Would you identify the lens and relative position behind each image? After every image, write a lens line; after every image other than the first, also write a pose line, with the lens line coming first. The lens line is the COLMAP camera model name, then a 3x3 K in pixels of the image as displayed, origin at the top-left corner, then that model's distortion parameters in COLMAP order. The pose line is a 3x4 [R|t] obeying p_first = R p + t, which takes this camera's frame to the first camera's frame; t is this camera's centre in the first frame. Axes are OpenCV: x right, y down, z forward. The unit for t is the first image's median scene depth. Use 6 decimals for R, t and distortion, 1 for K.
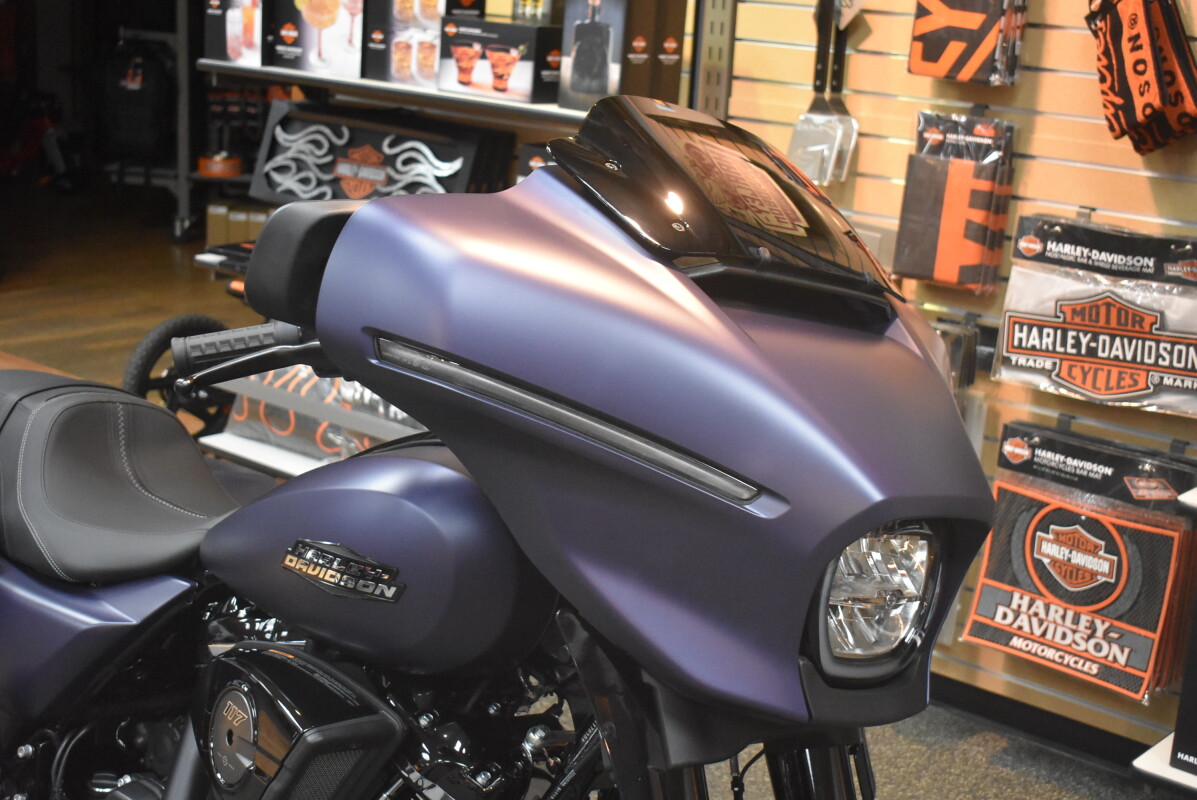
lens RADIAL K [[1740.0, 0, 603.5], [0, 1740.0, 402.6], [0, 0, 1]] dist [-0.034397, 0.000000]
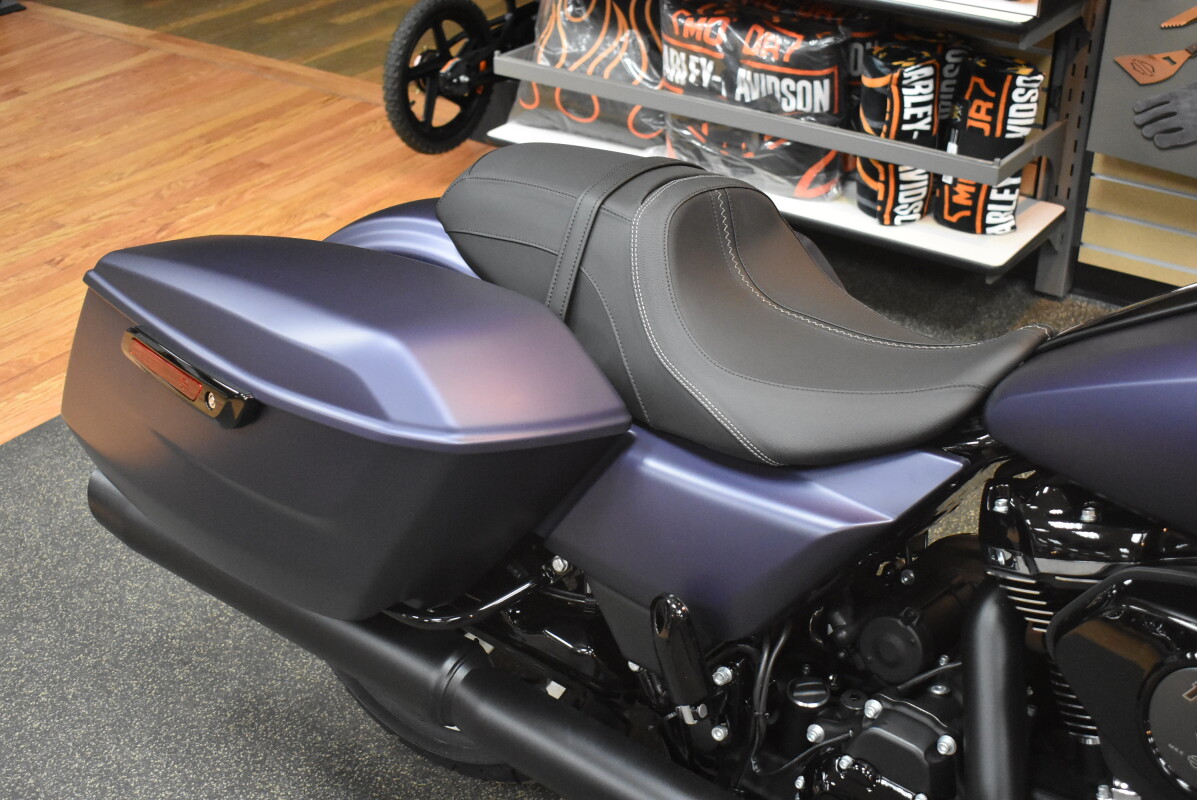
lens RADIAL K [[1463.1, 0, 597.2], [0, 1463.1, 396.0], [0, 0, 1]] dist [-0.061846, 0.000000]
pose [[0.995284, -0.096399, 0.010823, -0.273789], [0.089825, 0.957991, 0.272369, -0.072322], [-0.036624, -0.270113, 0.962132, 0.289682]]
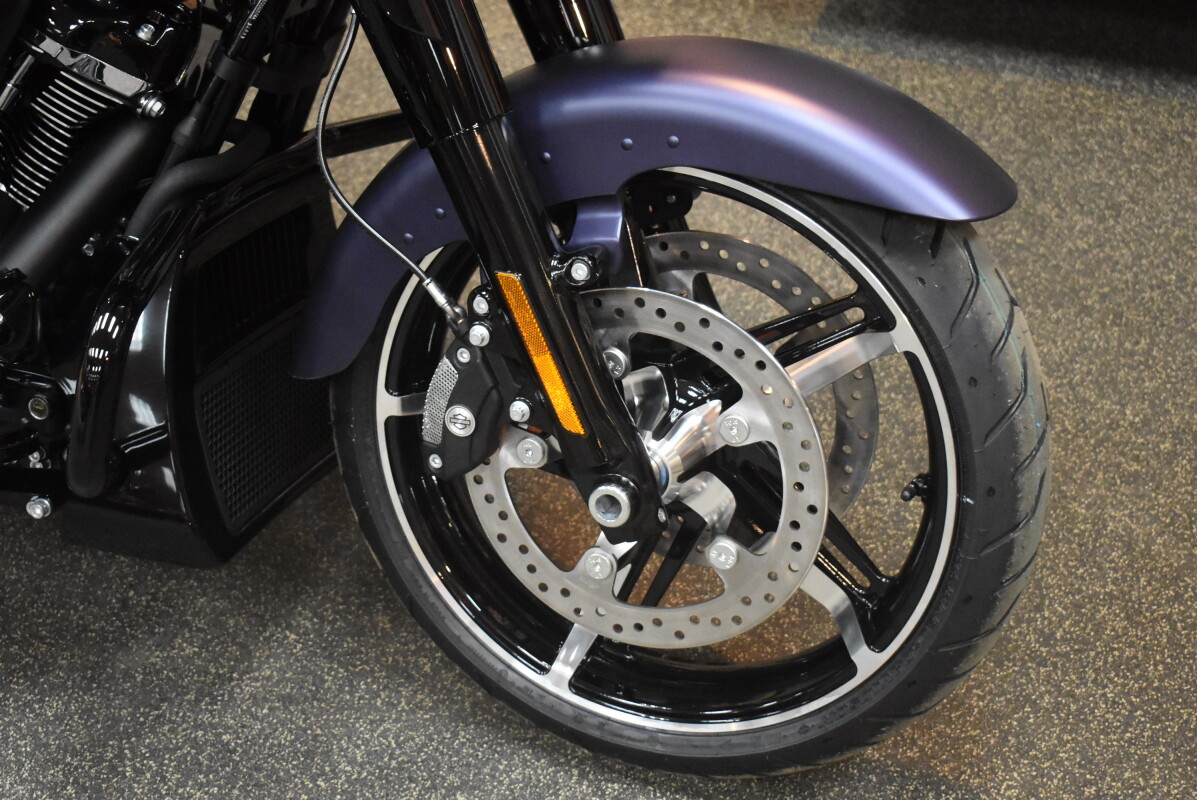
lens RADIAL K [[2064.4, 0, 601.3], [0, 2064.4, 405.2], [0, 0, 1]] dist [-0.006332, 0.000000]
pose [[0.930578, -0.253903, 0.263739, -0.097115], [0.136540, 0.909142, 0.393468, 0.019486], [-0.339679, -0.330142, 0.880695, 0.038916]]
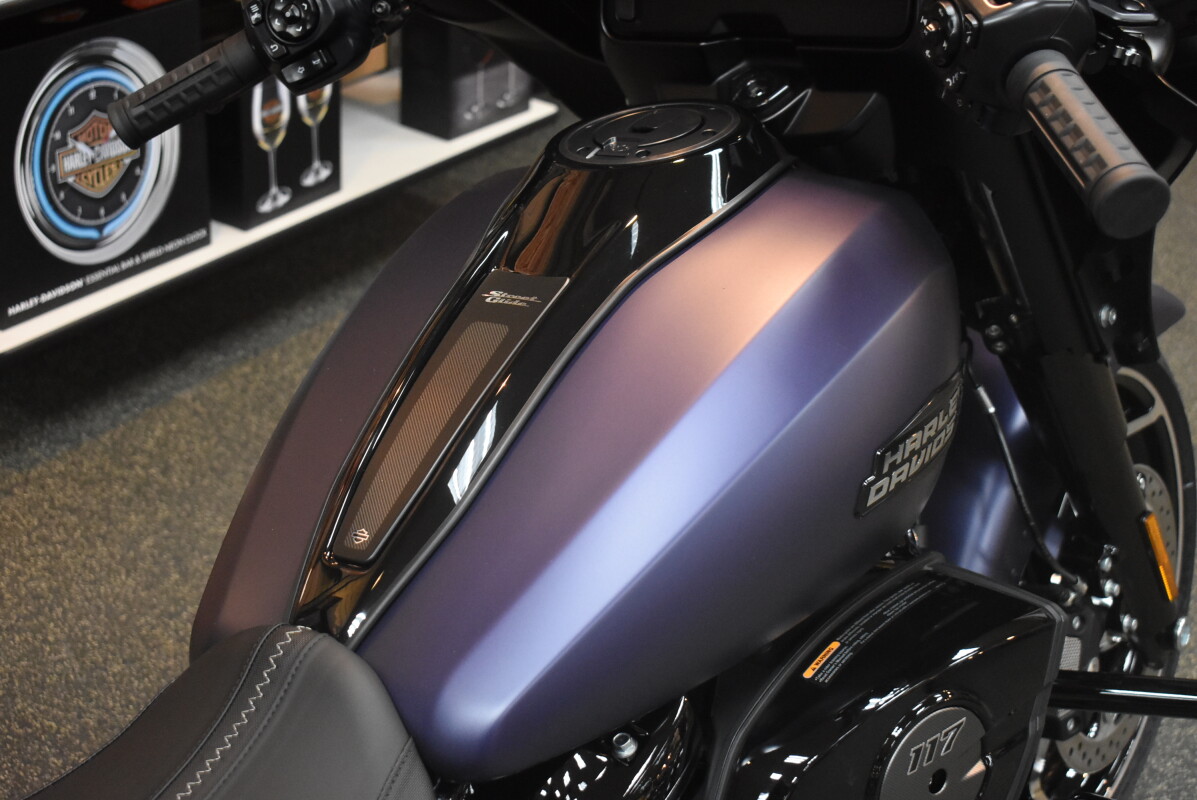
lens RADIAL K [[1848.1, 0, 600.5], [0, 1848.1, 397.7], [0, 0, 1]] dist [-0.014174, 0.000000]
pose [[-0.086763, -0.543682, 0.834795, -0.399108], [0.187886, 0.813987, 0.549658, -0.171816], [-0.978351, 0.204536, 0.031526, 0.641317]]
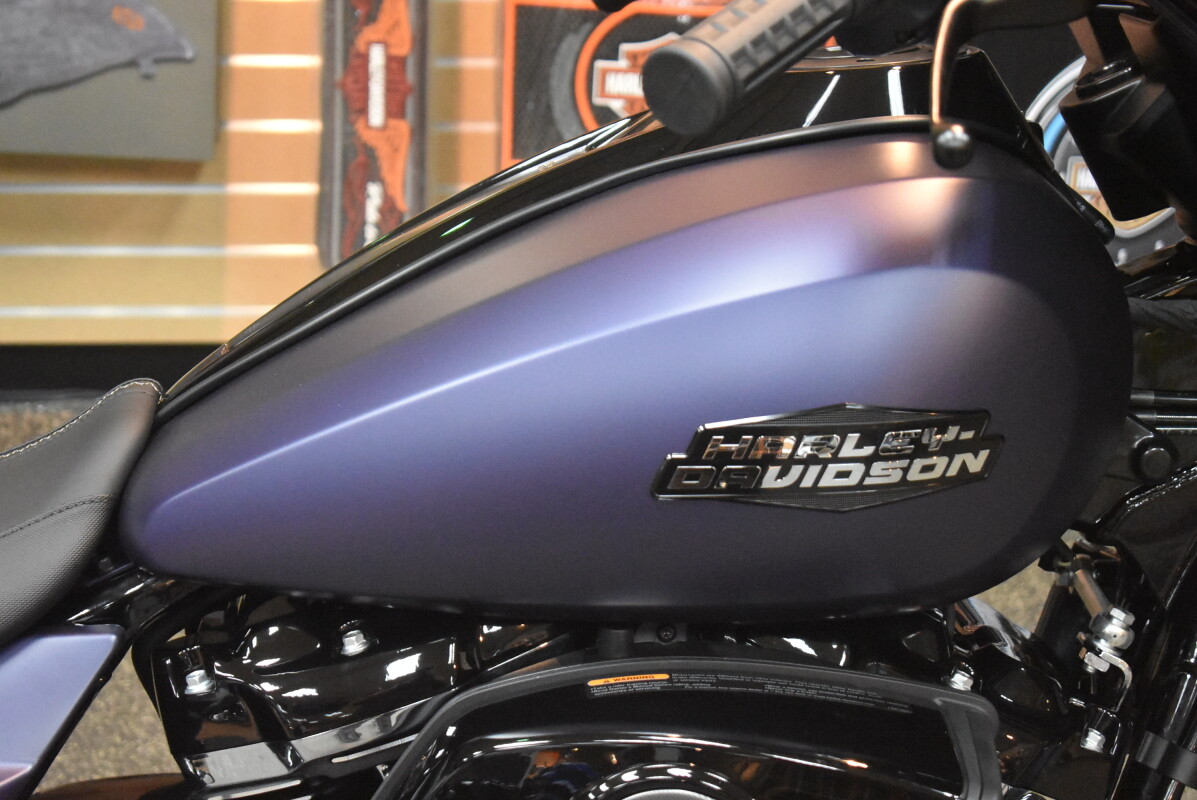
lens RADIAL K [[2704.7, 0, 598.4], [0, 2704.7, 396.8], [0, 0, 1]] dist [0.056926, 0.000000]
pose [[0.711279, -0.322123, 0.624756, -0.379774], [0.183690, 0.943109, 0.277136, -0.077366], [-0.678484, -0.082359, 0.729984, 0.304361]]
